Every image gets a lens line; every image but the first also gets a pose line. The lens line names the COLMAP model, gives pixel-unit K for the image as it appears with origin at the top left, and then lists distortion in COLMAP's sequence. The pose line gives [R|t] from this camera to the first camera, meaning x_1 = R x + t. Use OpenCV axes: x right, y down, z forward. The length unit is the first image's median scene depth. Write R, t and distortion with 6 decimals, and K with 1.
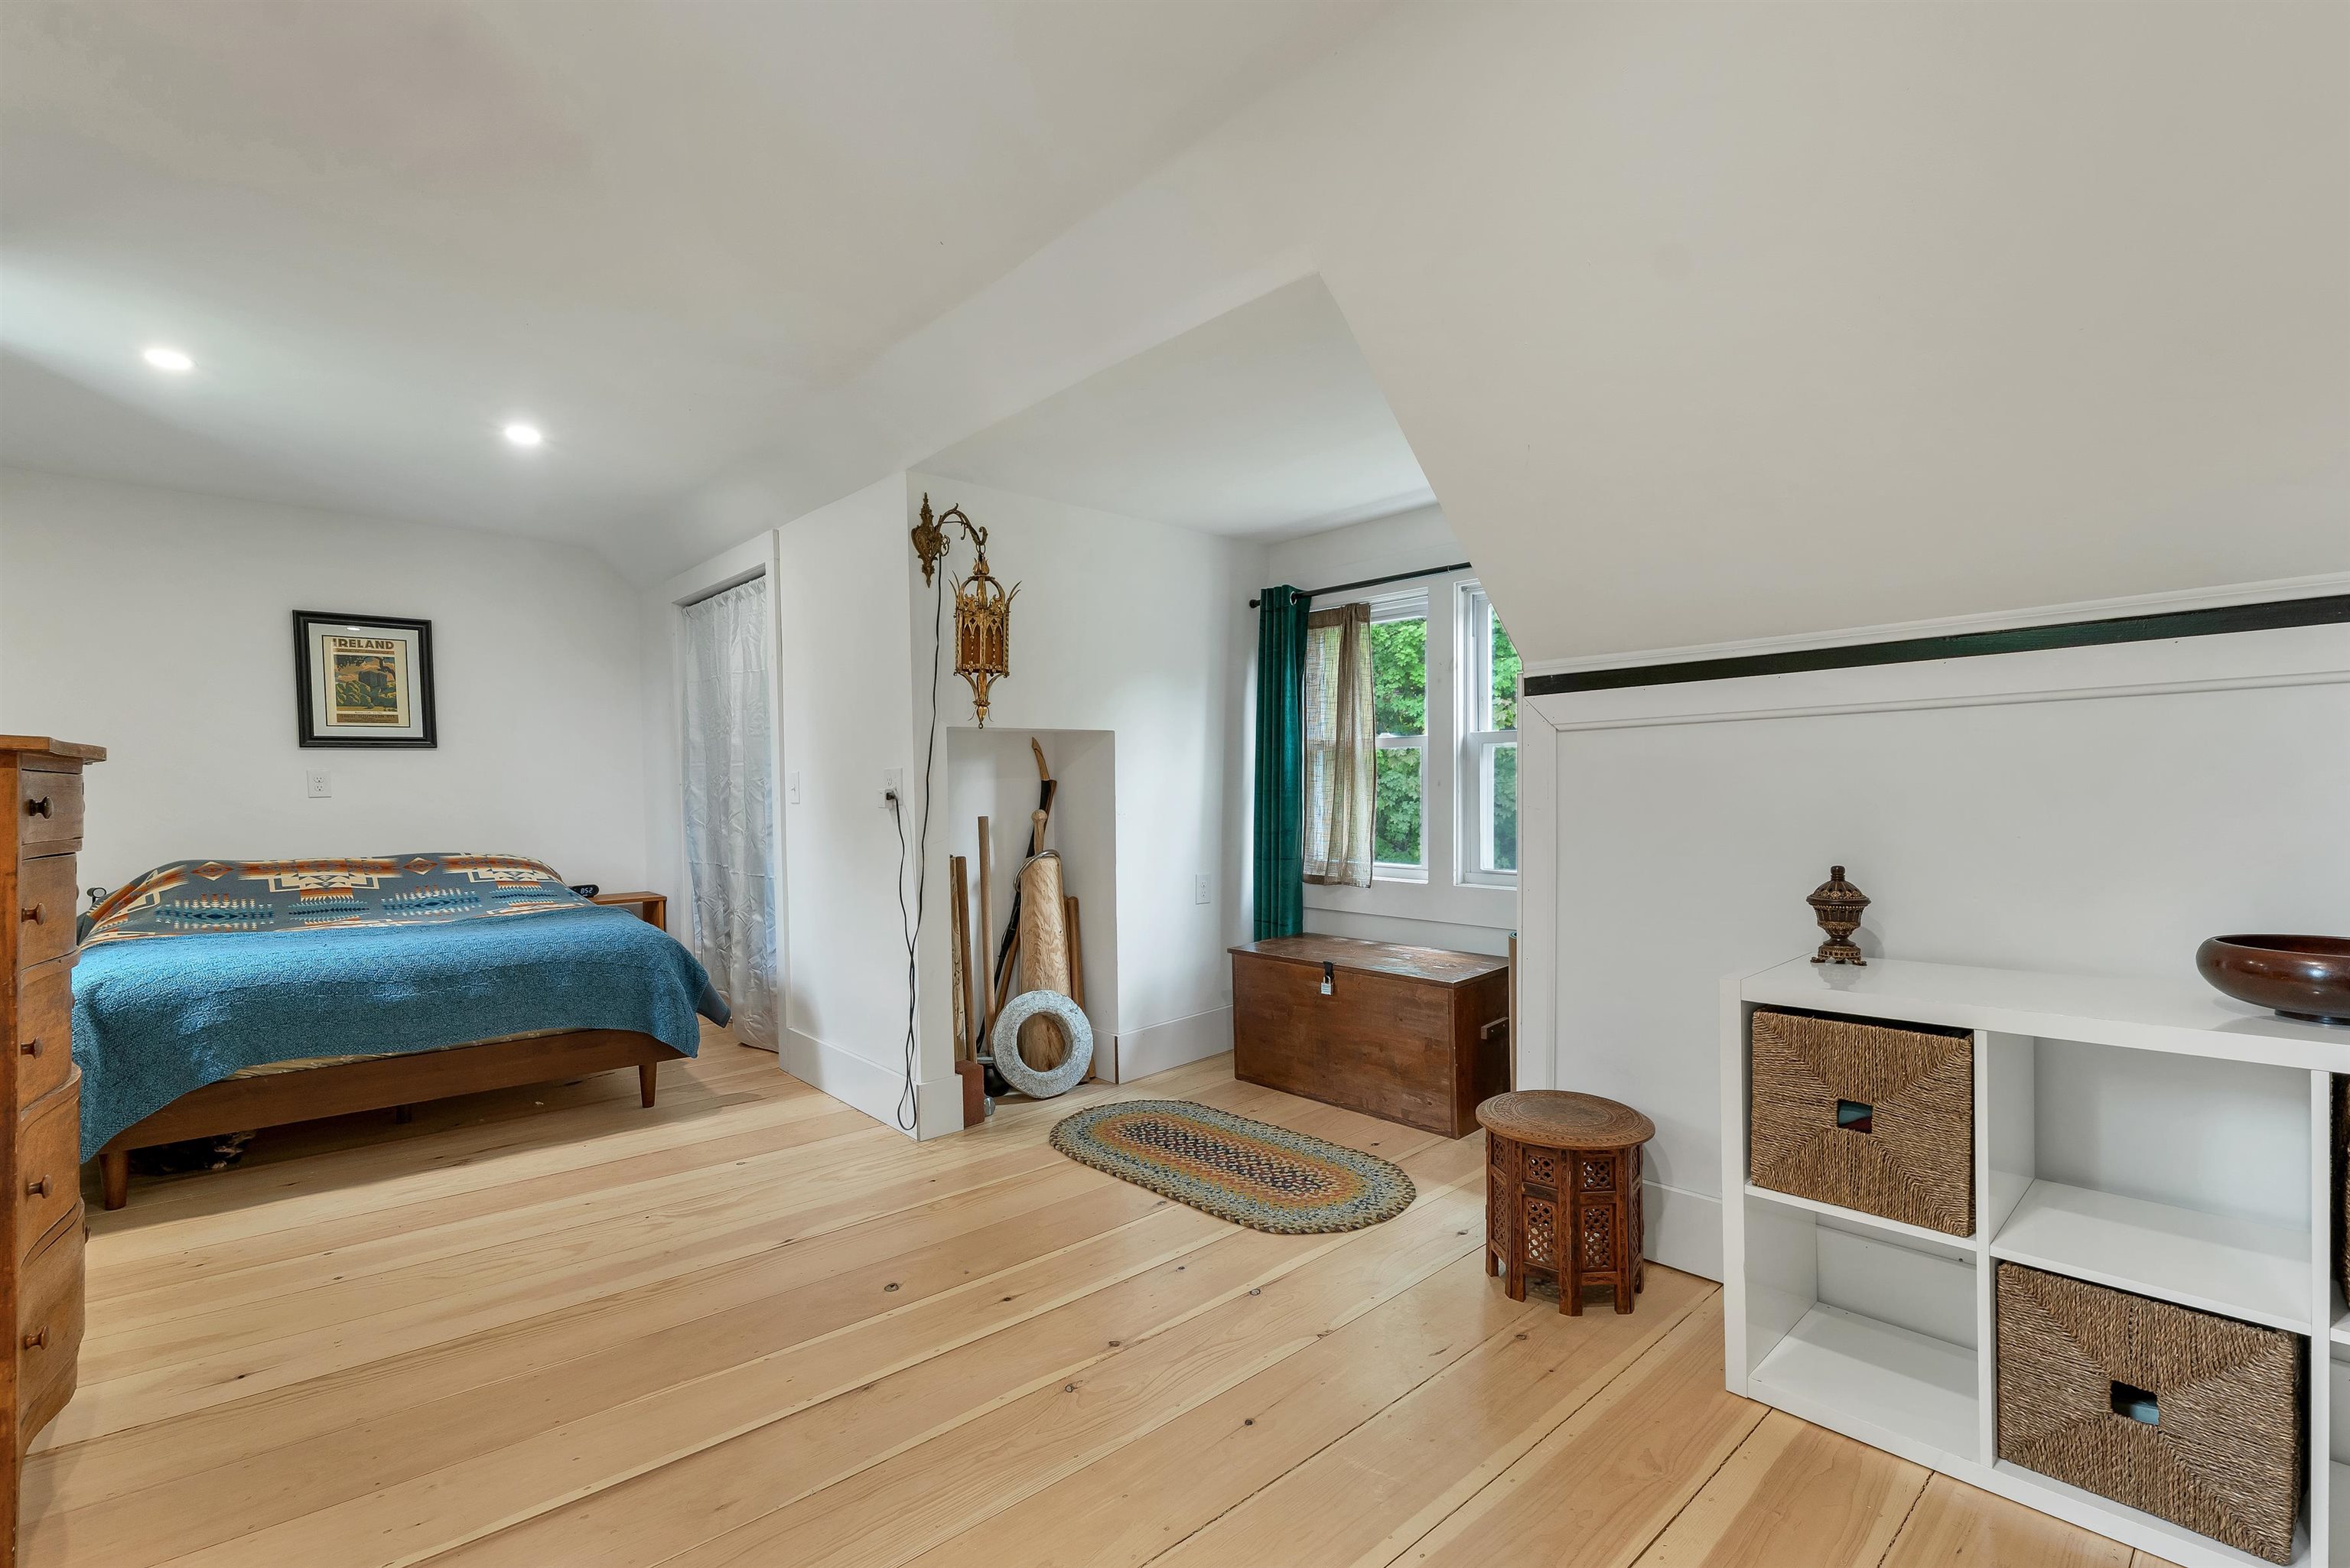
lens RADIAL K [[1033.3, 0, 1170.5], [0, 1033.3, 823.3], [0, 0, 1]] dist [-0.001183, -0.000034]
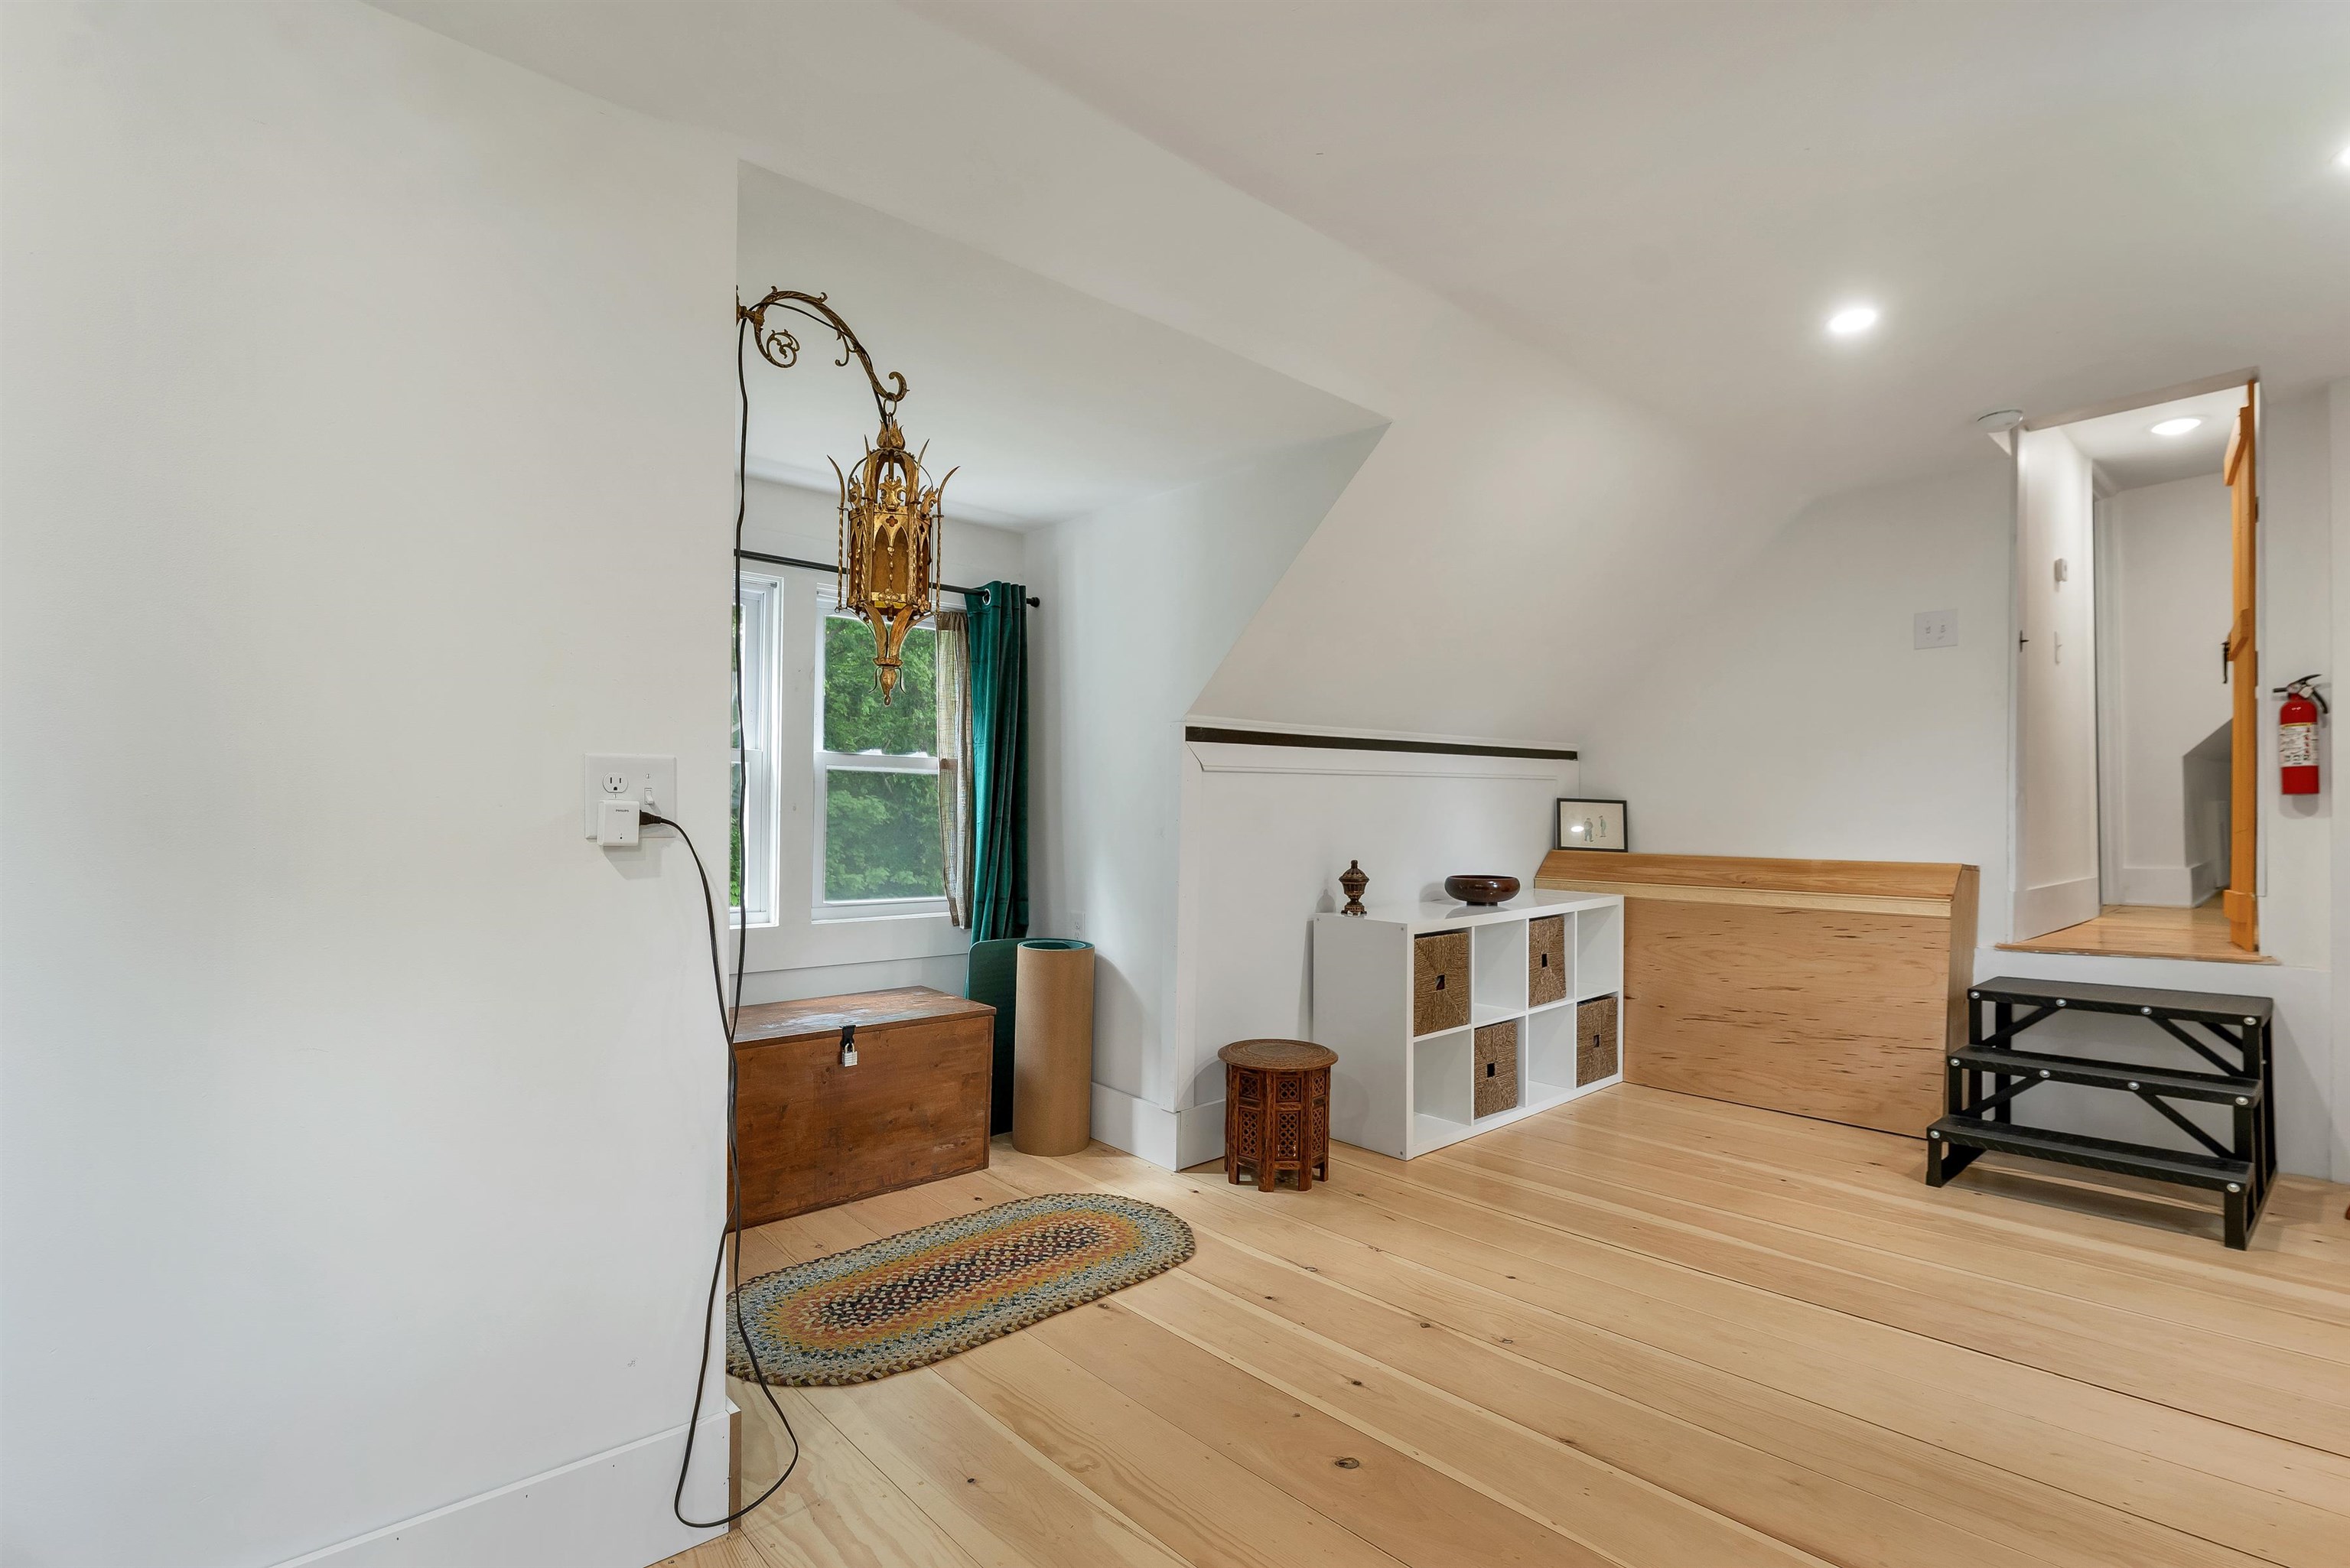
lens RADIAL K [[1117.6, 0, 1184.0], [0, 1117.6, 808.1], [0, 0, 1]] dist [0.000842, 0.000078]
pose [[-0.008622, 0.016796, 0.999822, -0.751963], [0.028642, 0.999453, -0.016543, -0.014748], [-0.999553, 0.028494, -0.009098, 0.762069]]
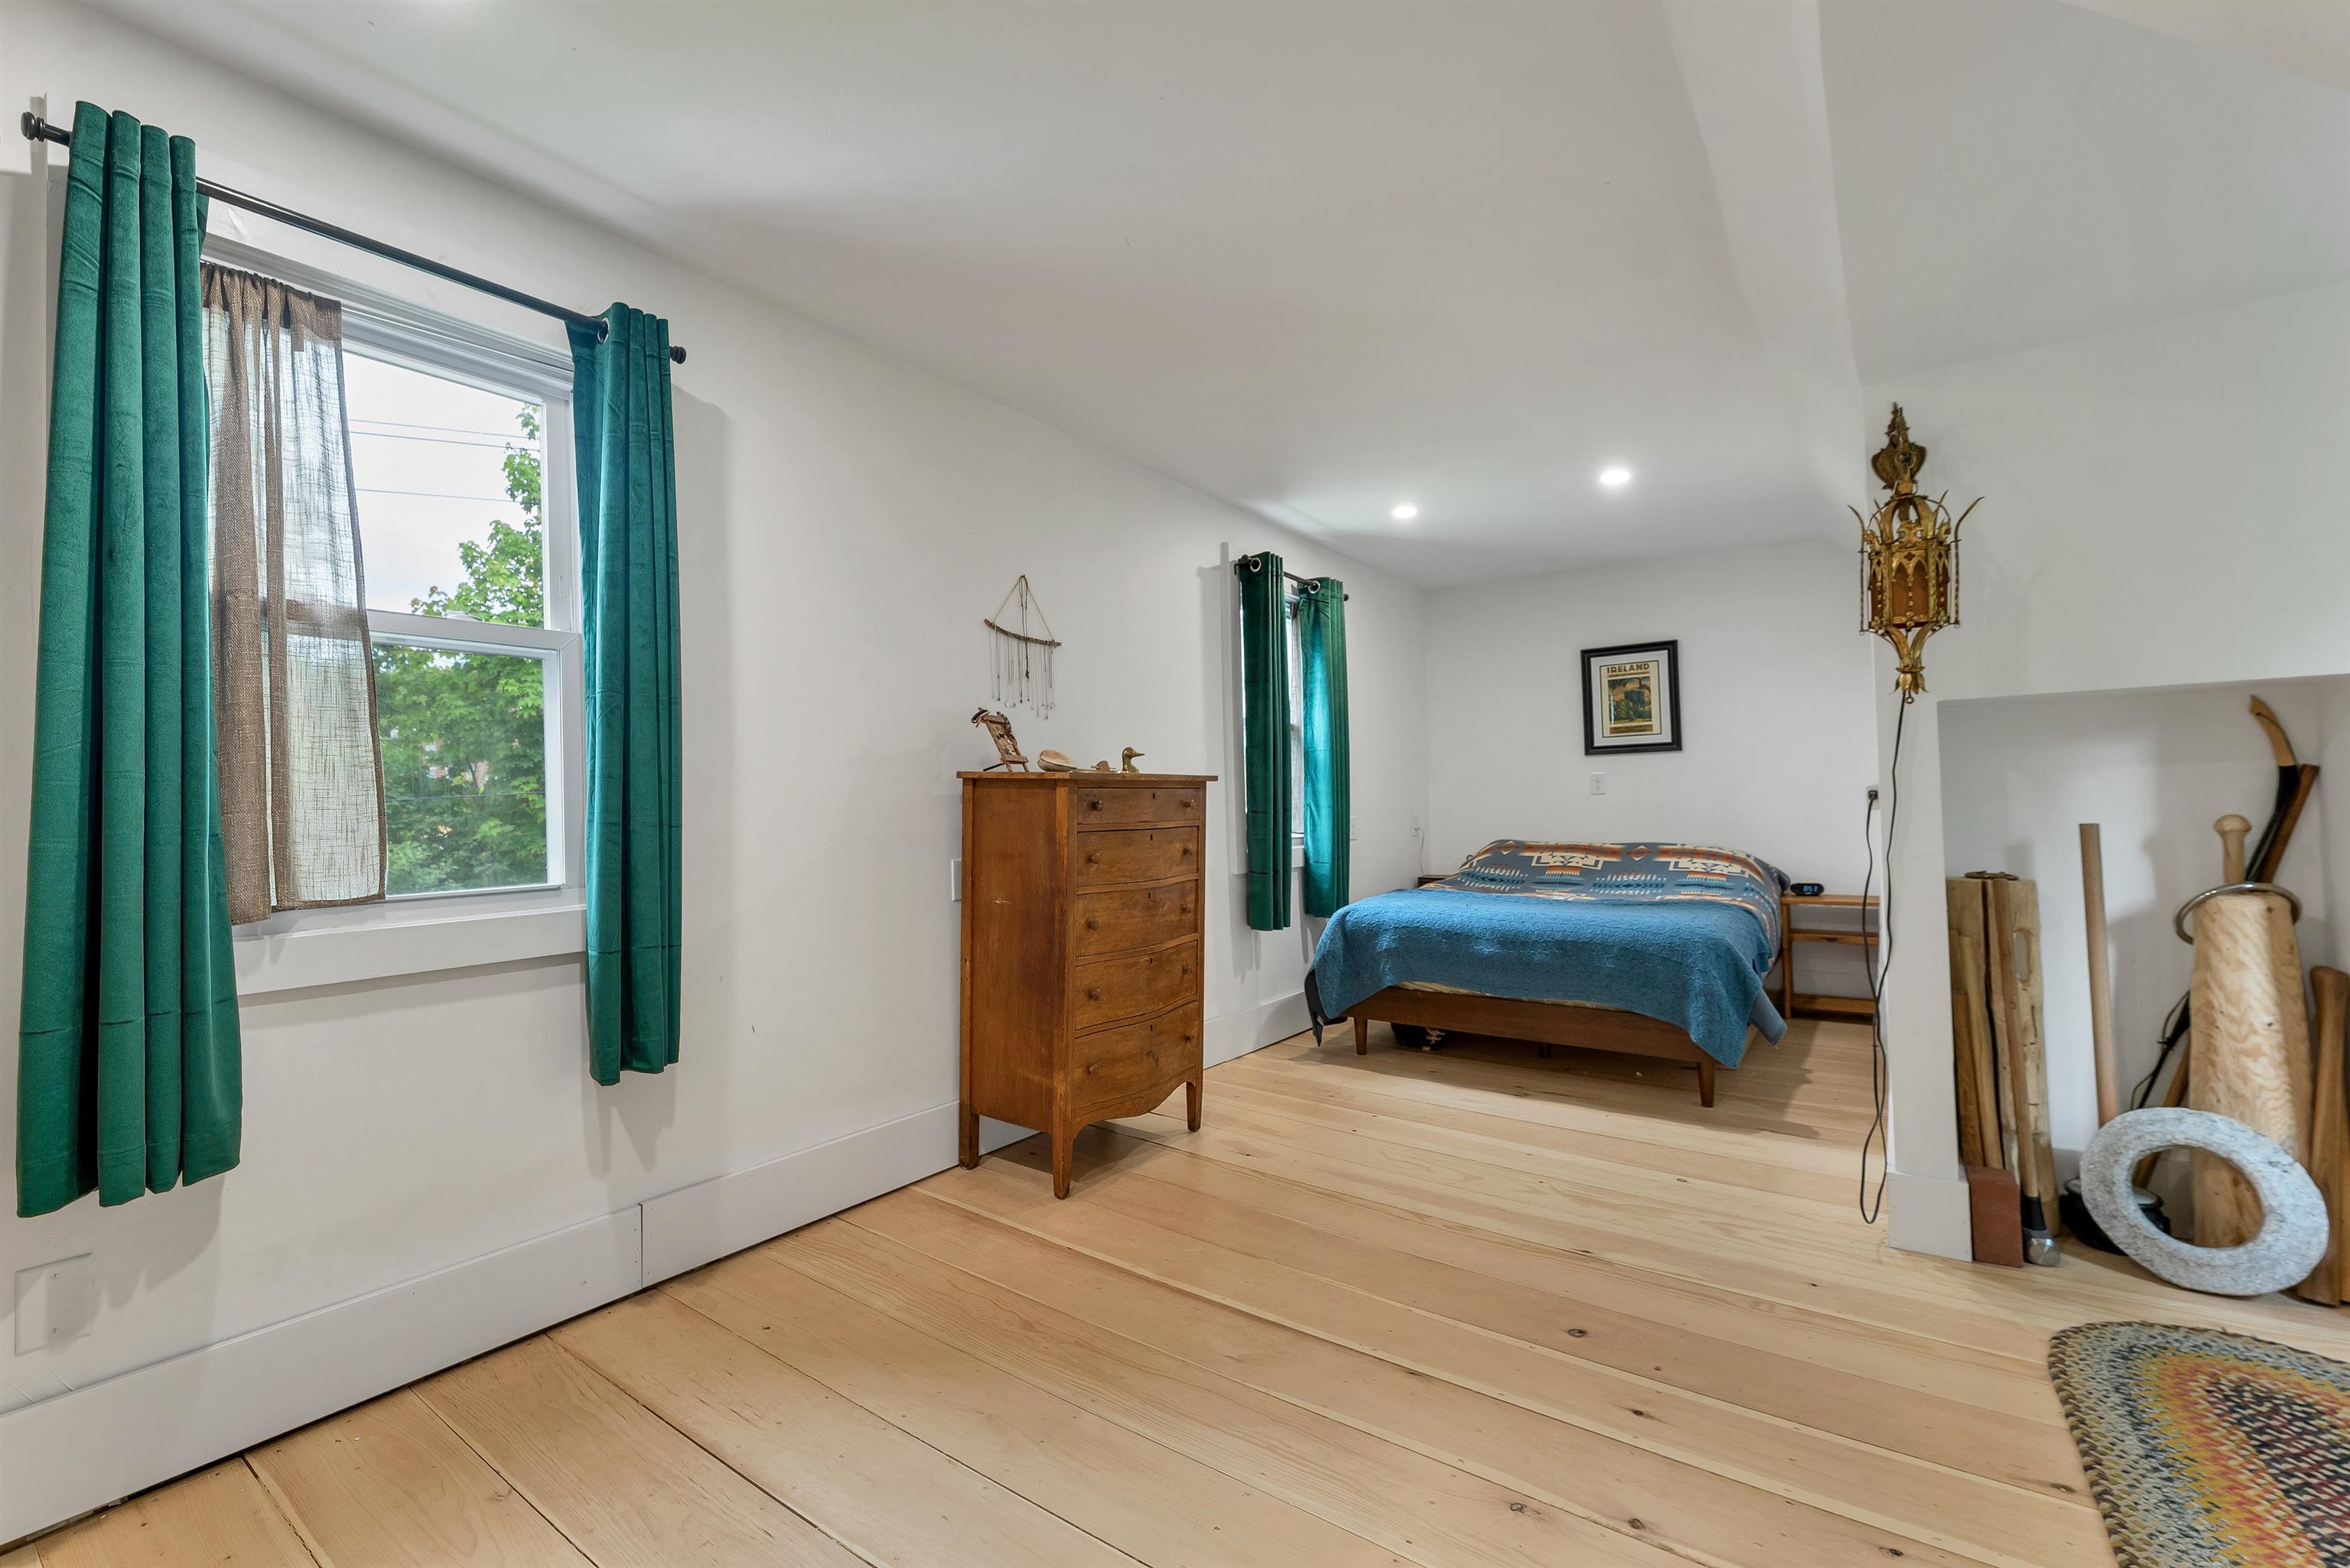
lens RADIAL K [[1017.7, 0, 1175.0], [0, 1017.7, 784.0], [0, 0, 1]] dist [-0.001564, -0.000202]
pose [[0.212108, -0.010054, -0.977194, 0.372340], [-0.018499, 0.999727, -0.014301, -0.013809], [0.977071, 0.021110, 0.211864, 0.305402]]
